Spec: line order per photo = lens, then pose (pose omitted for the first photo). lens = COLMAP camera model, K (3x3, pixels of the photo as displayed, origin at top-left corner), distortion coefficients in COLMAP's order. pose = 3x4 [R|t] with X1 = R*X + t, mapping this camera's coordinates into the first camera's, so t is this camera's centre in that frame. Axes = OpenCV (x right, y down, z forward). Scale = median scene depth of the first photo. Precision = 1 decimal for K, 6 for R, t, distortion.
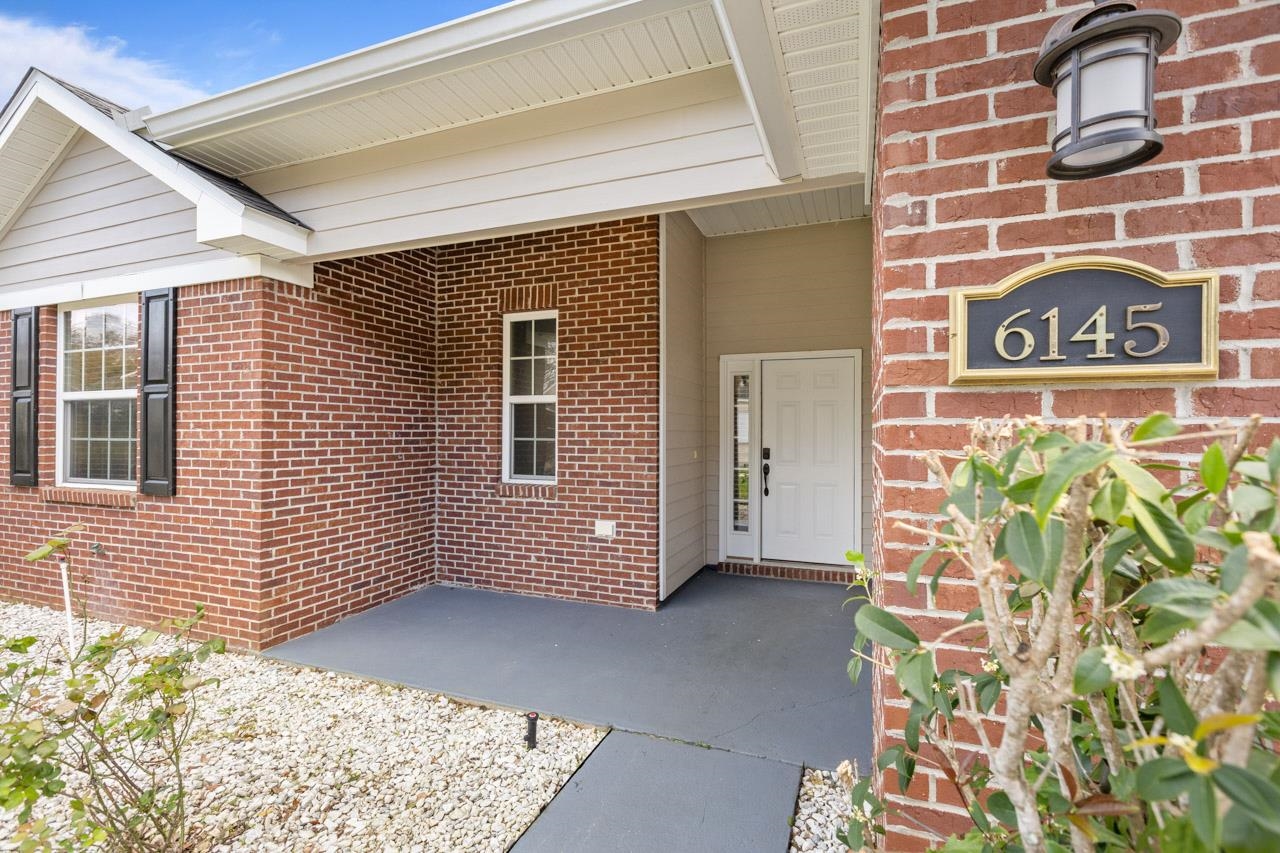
lens RADIAL K [[580.7, 0, 636.1], [0, 580.7, 430.6], [0, 0, 1]] dist [0.000352, 0.000966]
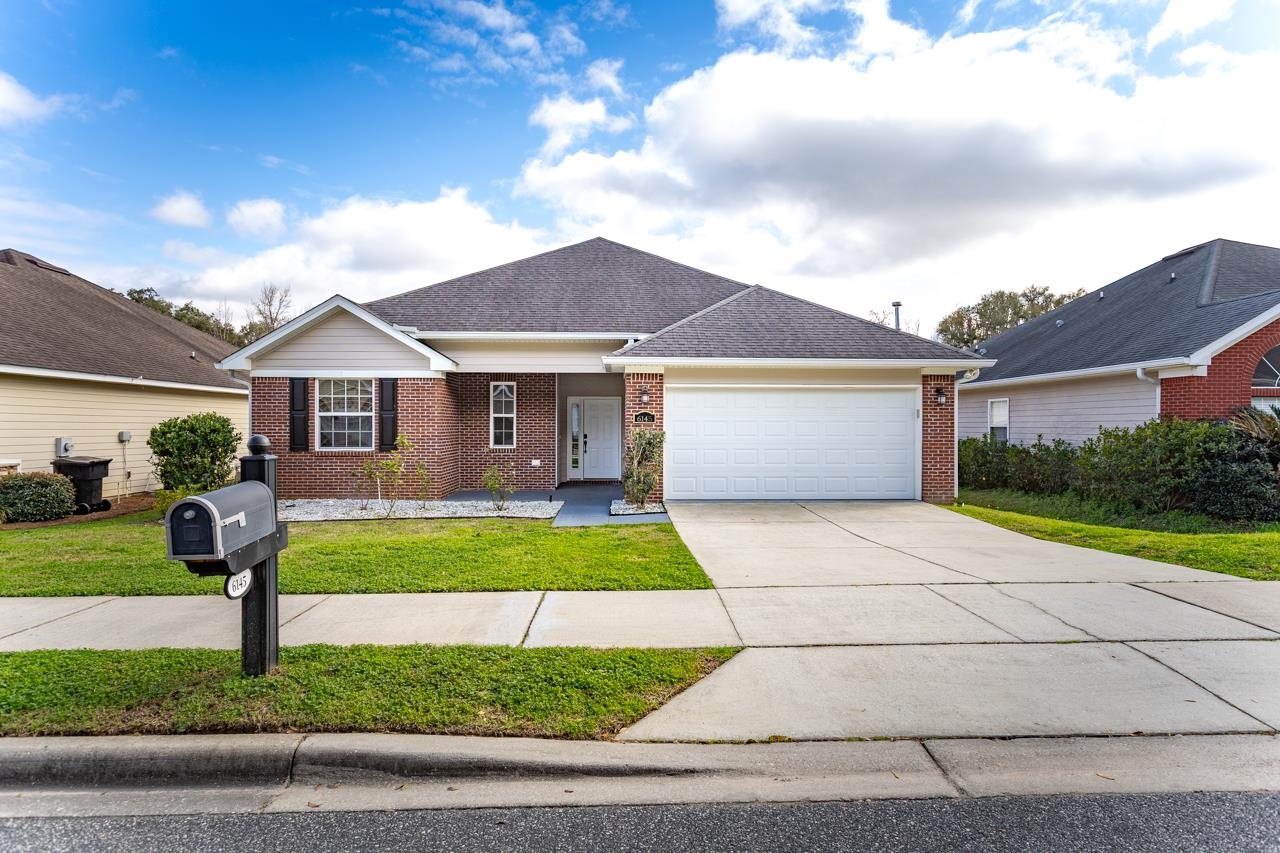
lens RADIAL K [[695.5, 0, 641.5], [0, 695.5, 427.4], [0, 0, 1]] dist [0.000372, 0.000001]
pose [[0.917904, -0.000930, 0.396801, -0.902687], [-0.001620, 0.999980, 0.006091, -0.022236], [-0.396799, -0.006234, 0.917885, -2.232663]]
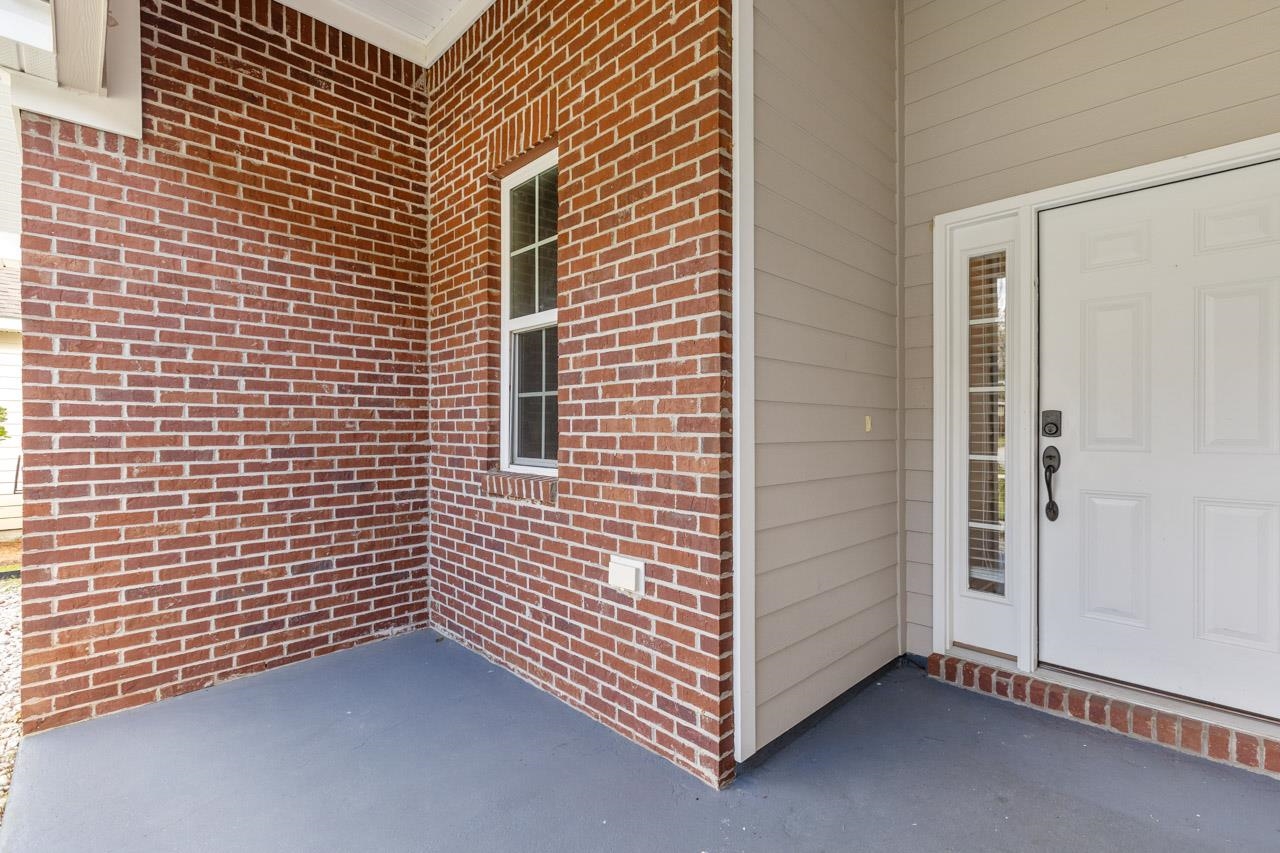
lens RADIAL K [[580.7, 0, 645.3], [0, 580.7, 427.3], [0, 0, 1]] dist [0.000352, 0.000966]
pose [[0.912908, -0.002495, -0.408158, 0.150170], [0.002950, 0.999996, 0.000485, 0.050568], [0.408155, -0.001647, 0.912911, 0.578279]]
